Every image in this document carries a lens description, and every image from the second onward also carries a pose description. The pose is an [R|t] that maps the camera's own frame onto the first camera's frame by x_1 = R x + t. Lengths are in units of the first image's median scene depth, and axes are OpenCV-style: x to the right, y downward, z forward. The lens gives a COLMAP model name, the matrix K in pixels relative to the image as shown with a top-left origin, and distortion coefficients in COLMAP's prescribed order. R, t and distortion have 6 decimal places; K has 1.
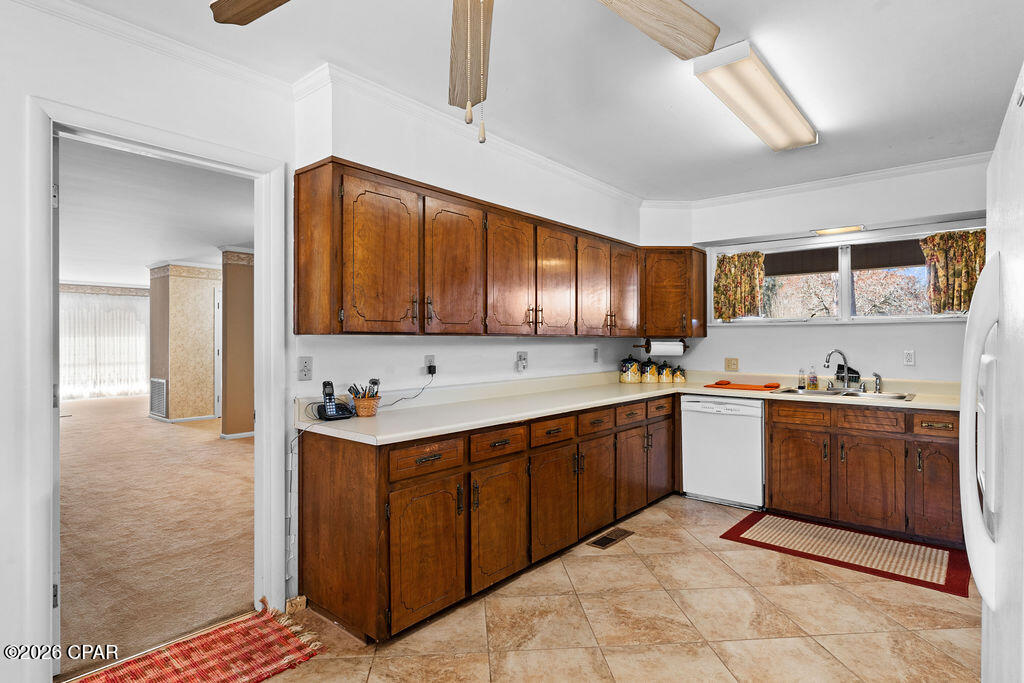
lens RADIAL K [[539.4, 0, 516.7], [0, 539.4, 337.9], [0, 0, 1]] dist [0.001707, 0.001887]
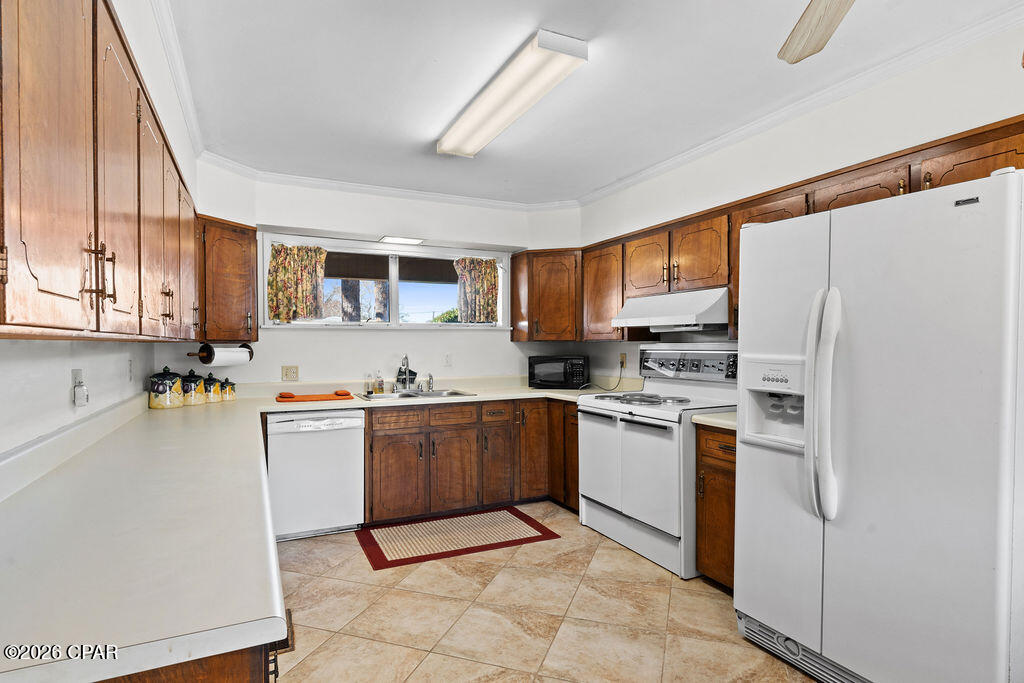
lens RADIAL K [[539.4, 0, 506.5], [0, 539.4, 347.7], [0, 0, 1]] dist [0.001707, 0.001887]
pose [[0.412798, -0.010105, 0.910767, -0.298615], [0.000575, 0.999941, 0.010834, -0.000890], [-0.910823, -0.003949, 0.412779, 0.401933]]
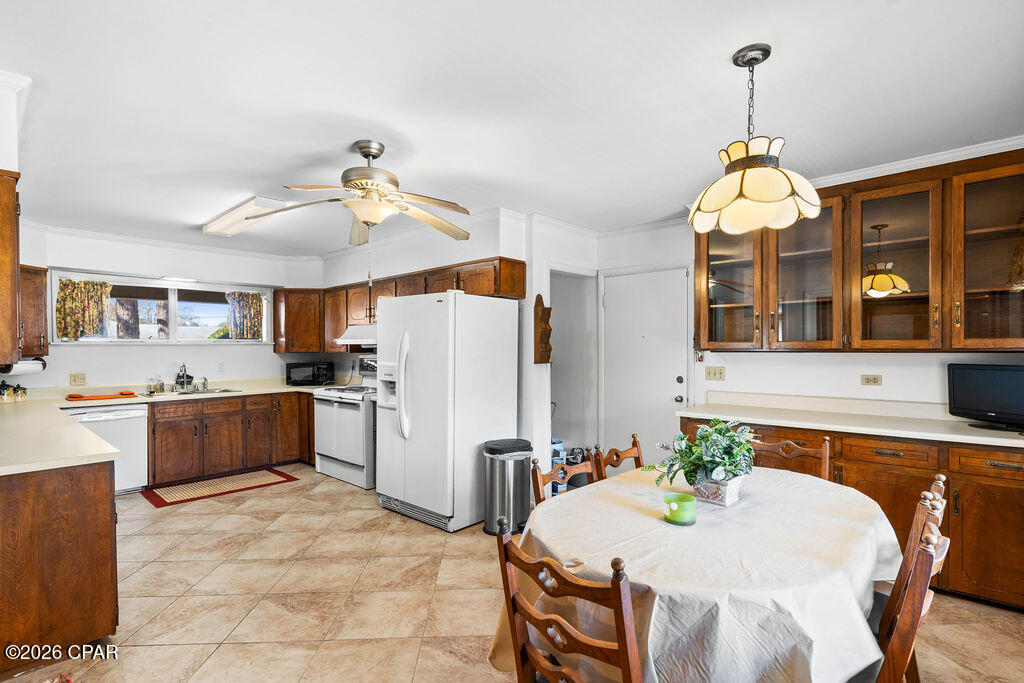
lens RADIAL K [[500.3, 0, 510.2], [0, 500.3, 352.3], [0, 0, 1]] dist [0.005697, -0.000463]
pose [[0.049293, -0.012888, 0.998701, -0.725082], [0.001607, 0.999916, 0.012824, -0.022392], [-0.998783, 0.000972, 0.049309, 0.069218]]
